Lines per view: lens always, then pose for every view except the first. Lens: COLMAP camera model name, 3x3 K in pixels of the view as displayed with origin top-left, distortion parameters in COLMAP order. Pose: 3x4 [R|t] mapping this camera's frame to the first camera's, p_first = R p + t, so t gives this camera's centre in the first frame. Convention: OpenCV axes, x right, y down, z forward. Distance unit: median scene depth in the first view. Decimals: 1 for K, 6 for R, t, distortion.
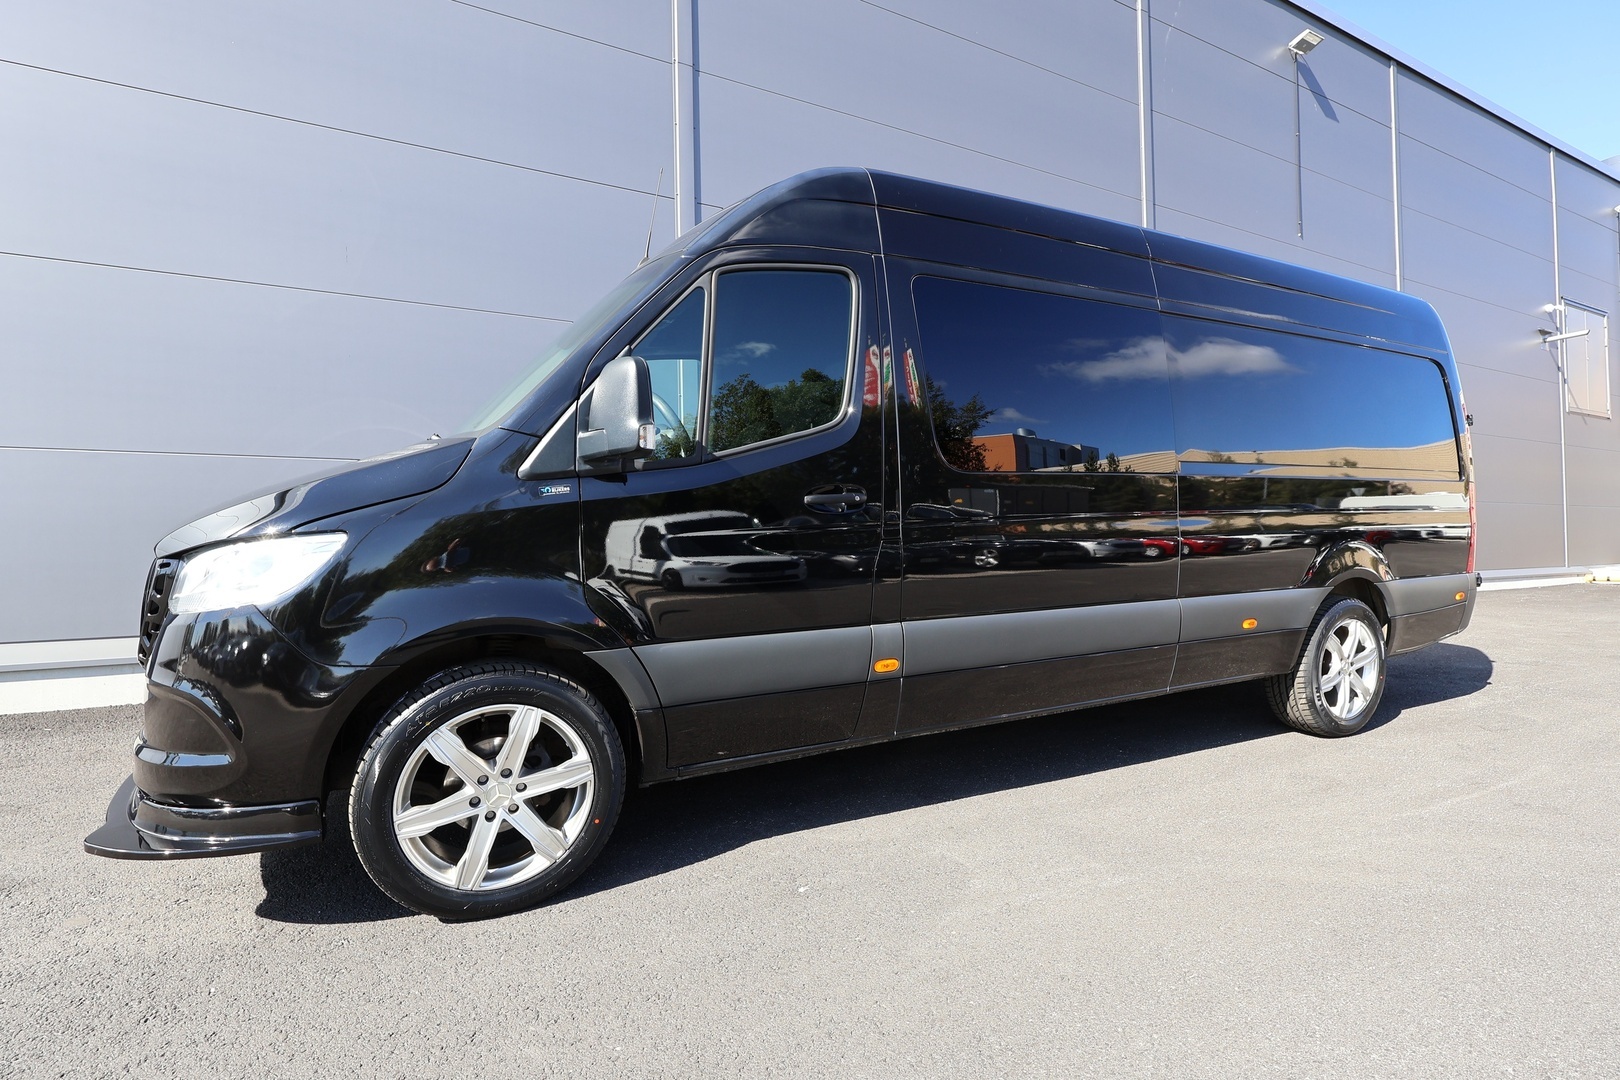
lens RADIAL K [[767.9, 0, 807.2], [0, 767.9, 542.3], [0, 0, 1]] dist [-0.002777, -0.000355]
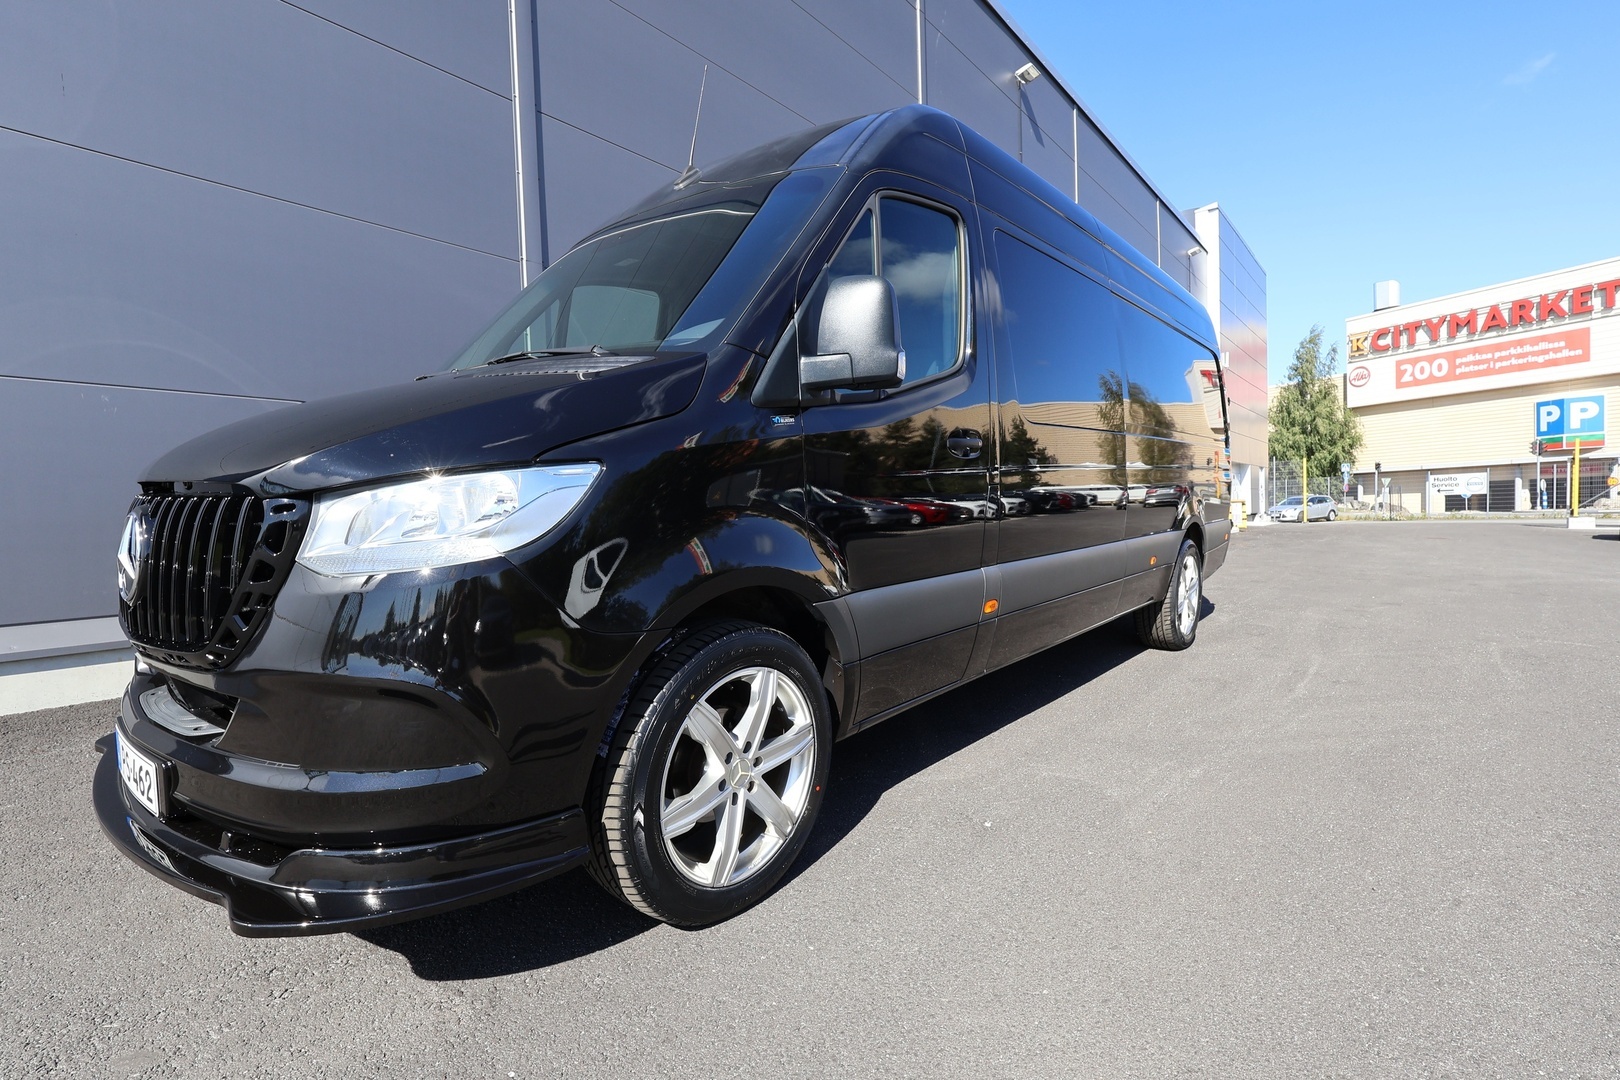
lens RADIAL K [[767.9, 0, 812.2], [0, 767.9, 542.7], [0, 0, 1]] dist [-0.002777, -0.000355]
pose [[0.914948, -0.026232, 0.402719, -0.657995], [0.009559, 0.999014, 0.043357, 0.033868], [-0.403459, -0.035819, 0.914296, 0.184324]]
